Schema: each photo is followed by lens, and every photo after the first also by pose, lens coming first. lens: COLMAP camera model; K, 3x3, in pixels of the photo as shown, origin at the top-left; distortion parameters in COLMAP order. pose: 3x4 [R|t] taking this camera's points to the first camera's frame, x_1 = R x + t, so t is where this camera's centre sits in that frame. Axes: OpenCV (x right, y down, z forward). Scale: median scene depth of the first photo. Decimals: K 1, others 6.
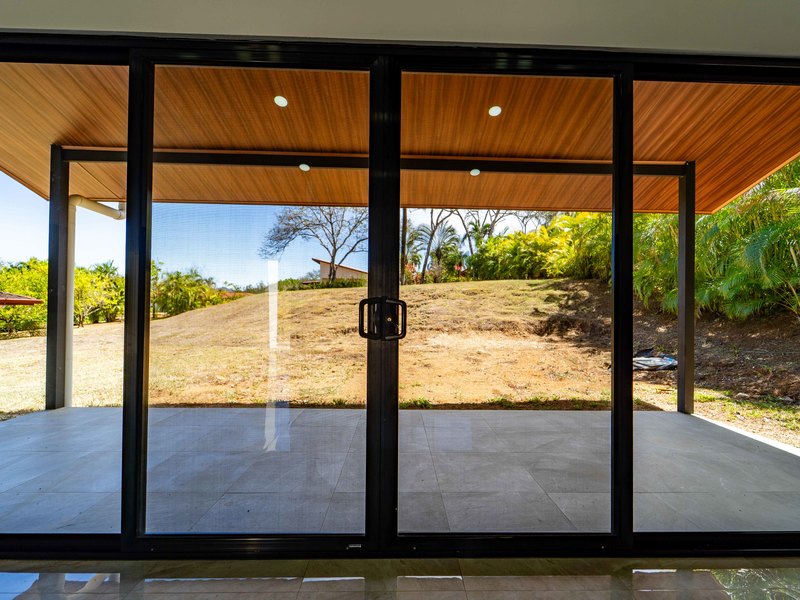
lens RADIAL K [[365.3, 0, 404.9], [0, 365.3, 305.1], [0, 0, 1]] dist [0.000559, -0.000347]
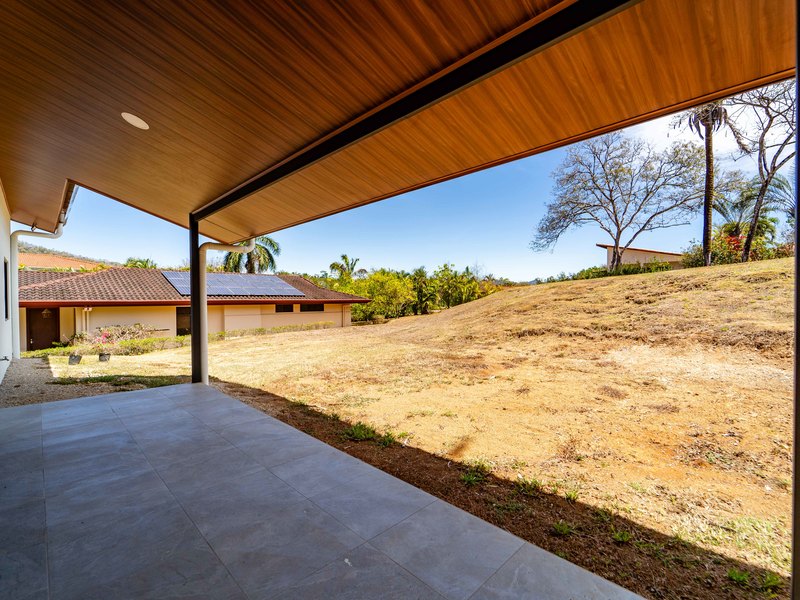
lens RADIAL K [[365.3, 0, 404.9], [0, 365.3, 305.1], [0, 0, 1]] dist [0.000559, -0.000347]
pose [[0.694166, -0.007327, -0.719778, 0.099179], [0.024989, 0.999591, 0.013924, -0.005915], [0.719381, -0.027652, 0.694065, 0.071985]]
